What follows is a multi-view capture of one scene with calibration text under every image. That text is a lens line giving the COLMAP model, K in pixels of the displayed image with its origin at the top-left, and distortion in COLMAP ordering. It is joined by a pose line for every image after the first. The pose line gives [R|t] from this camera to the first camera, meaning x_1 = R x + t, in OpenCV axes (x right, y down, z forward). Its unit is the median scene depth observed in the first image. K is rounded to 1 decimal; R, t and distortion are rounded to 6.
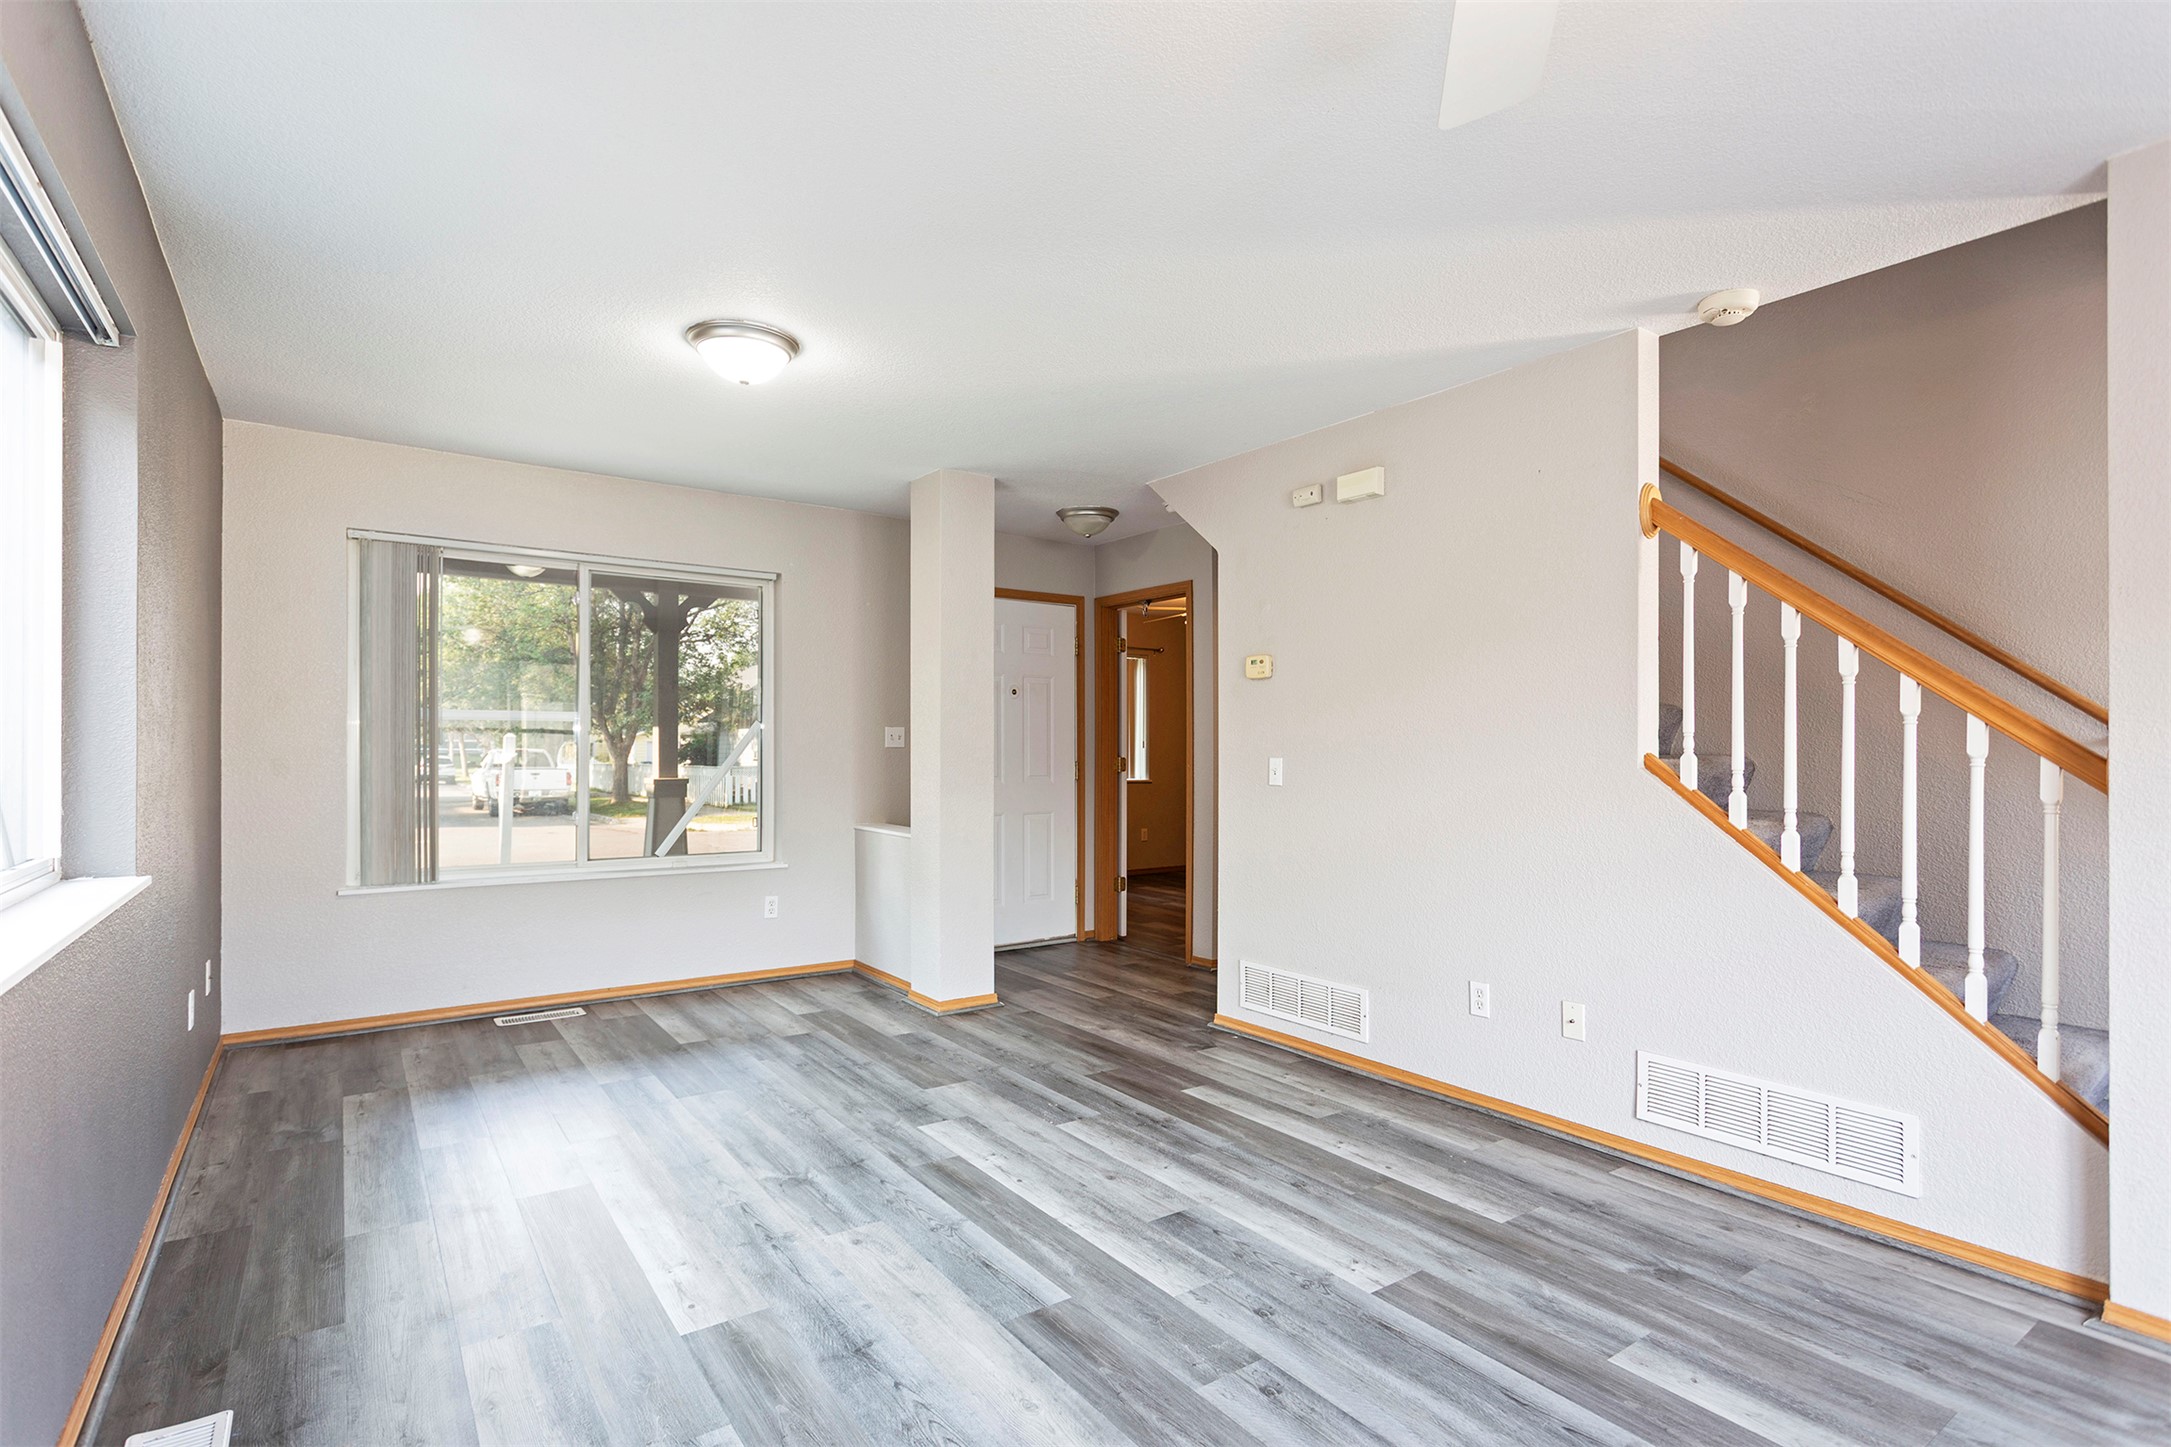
lens RADIAL K [[1036.8, 0, 1090.9], [0, 1036.8, 753.0], [0, 0, 1]] dist [0.002814, 0.001082]
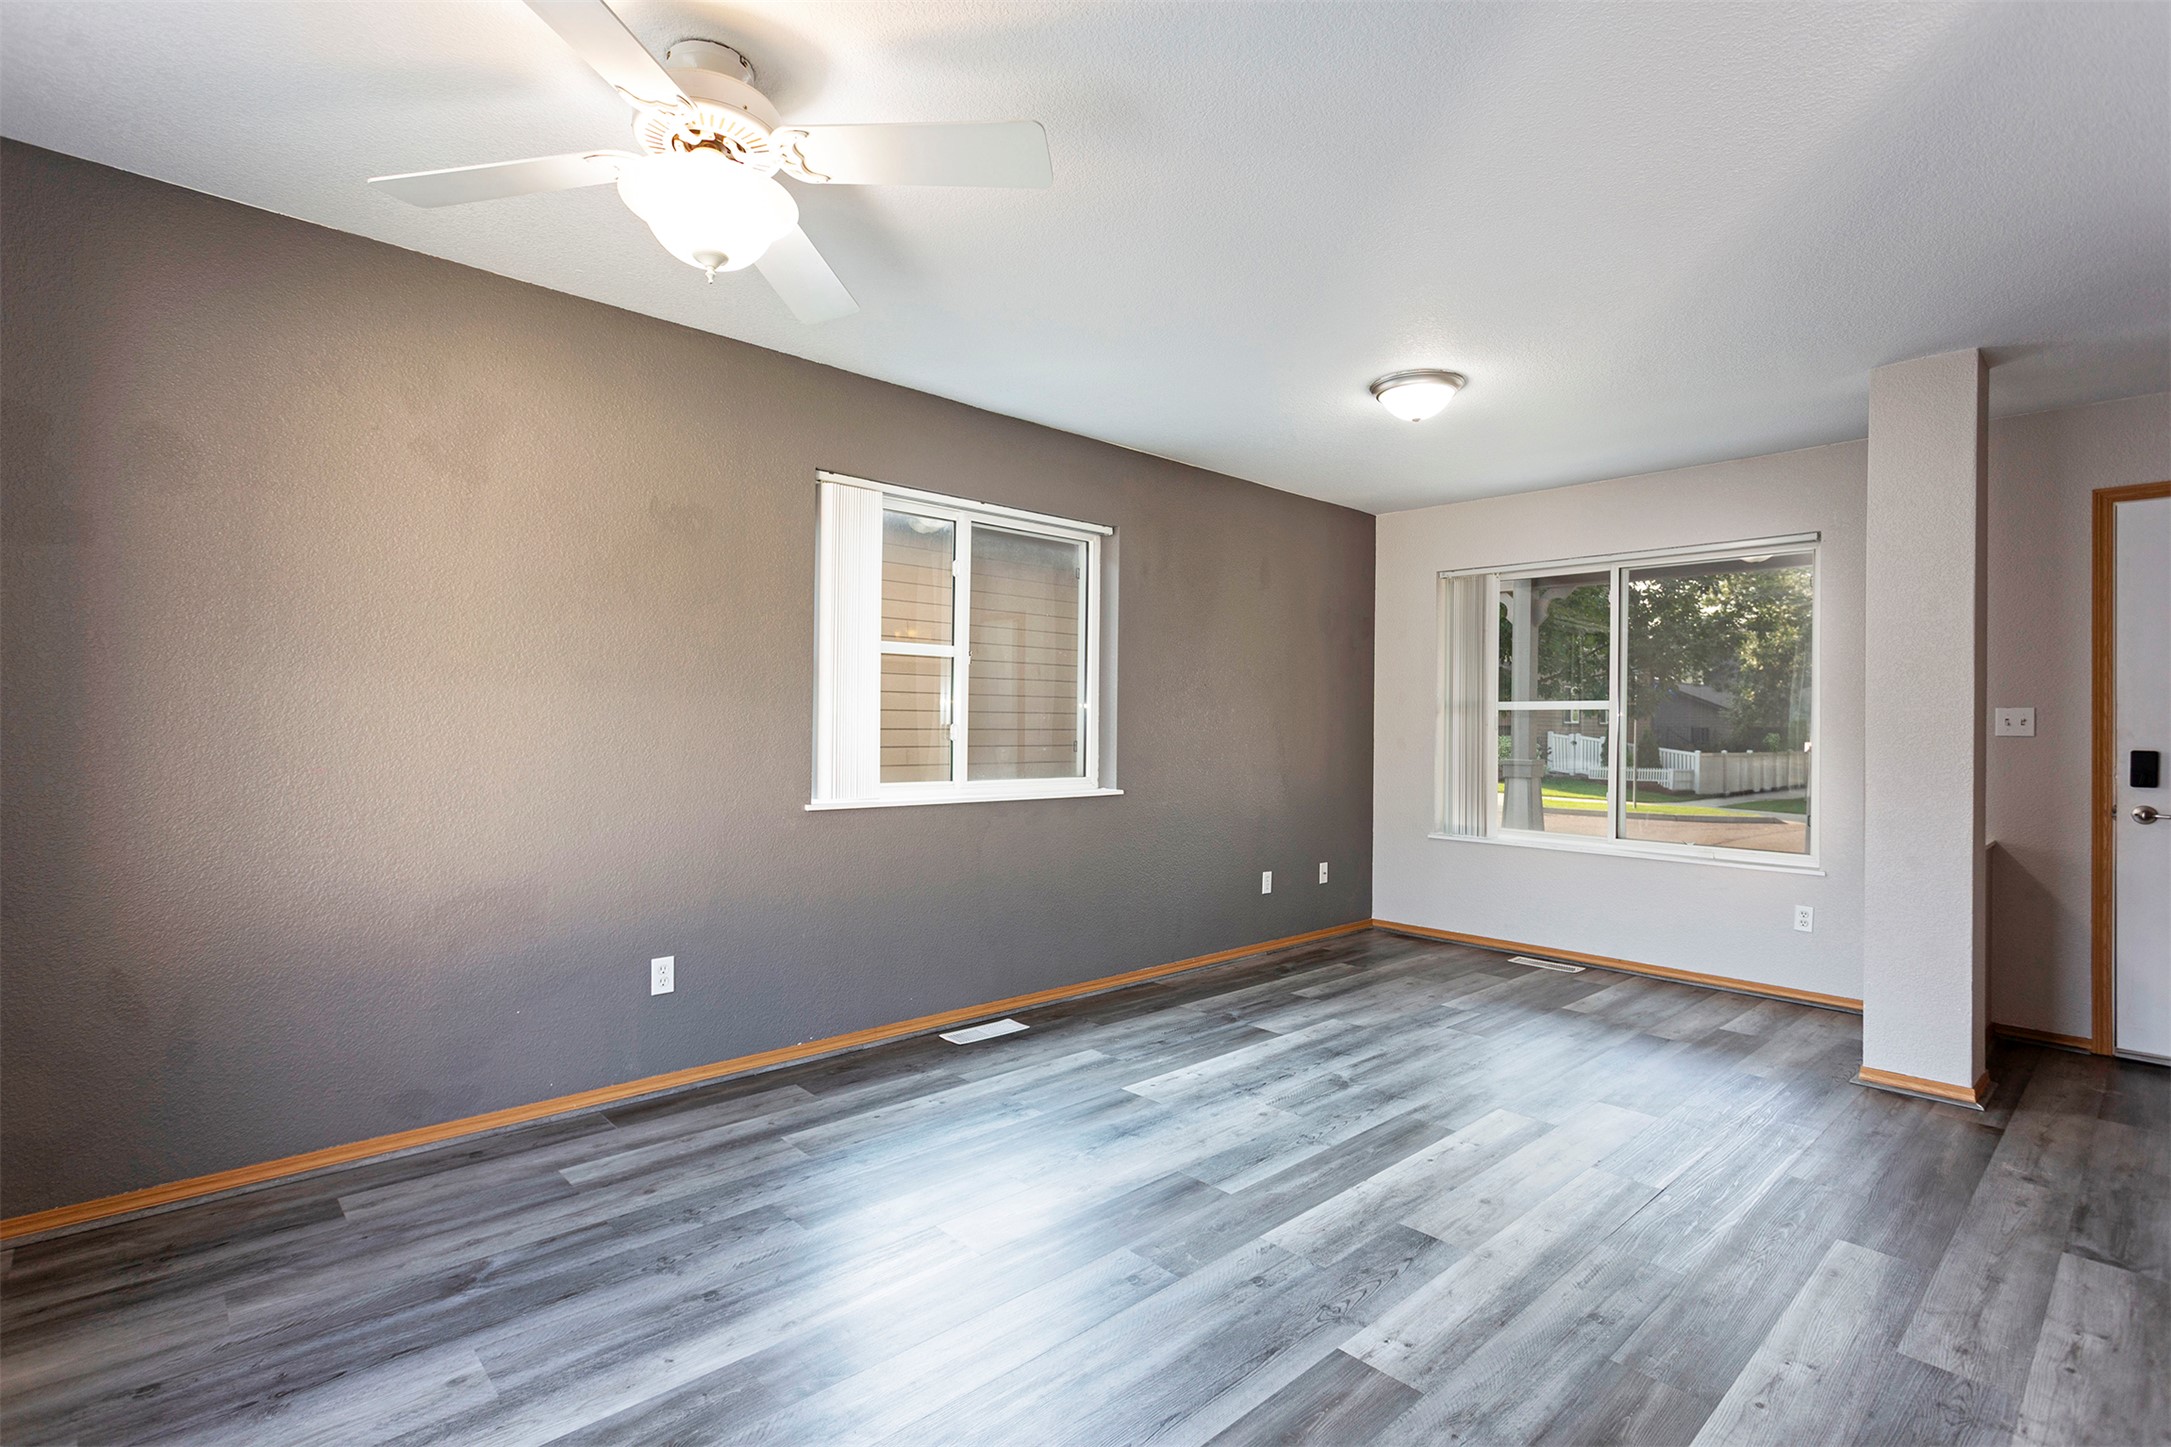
lens RADIAL K [[1036.8, 0, 1068.1], [0, 1036.8, 732.3], [0, 0, 1]] dist [0.002814, 0.001082]
pose [[0.118288, 0.003381, -0.992974, 0.800752], [-0.014317, 0.999896, 0.001699, 0.001161], [0.992876, 0.014015, 0.118324, 0.476026]]
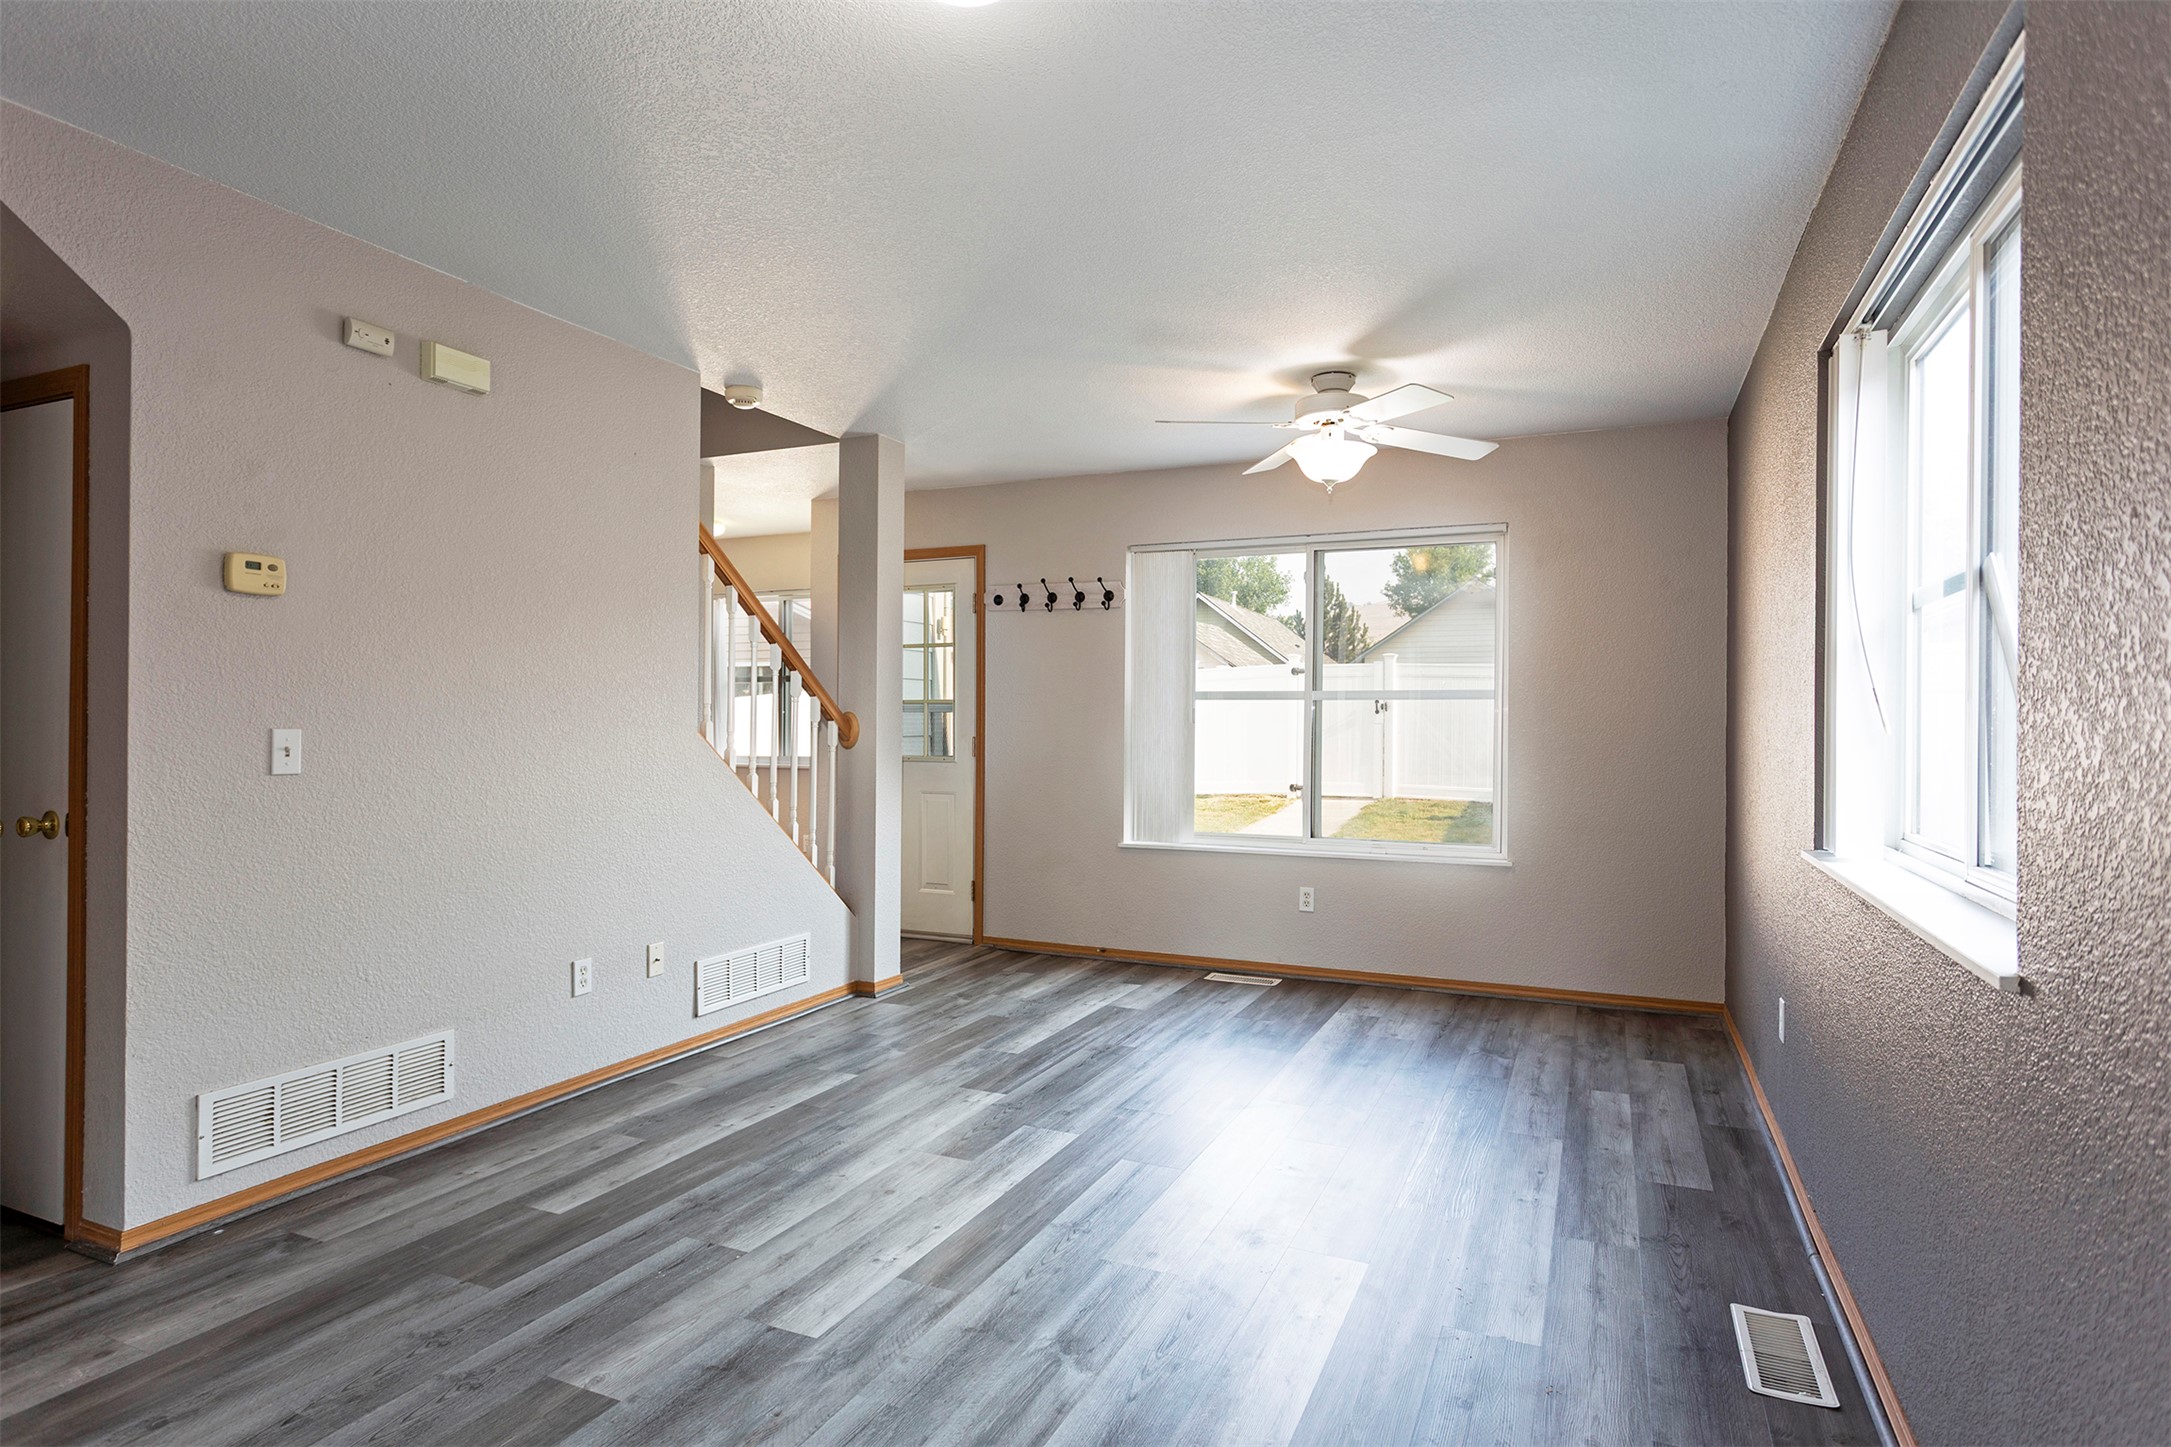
lens RADIAL K [[1180.1, 0, 1083.1], [0, 1180.1, 715.4], [0, 0, 1]] dist [0.004539, -0.002759]
pose [[-0.501481, -0.003831, 0.865160, -0.873846], [-0.007224, 0.999974, 0.000240, -0.008880], [-0.865138, -0.006129, -0.501496, 1.251919]]
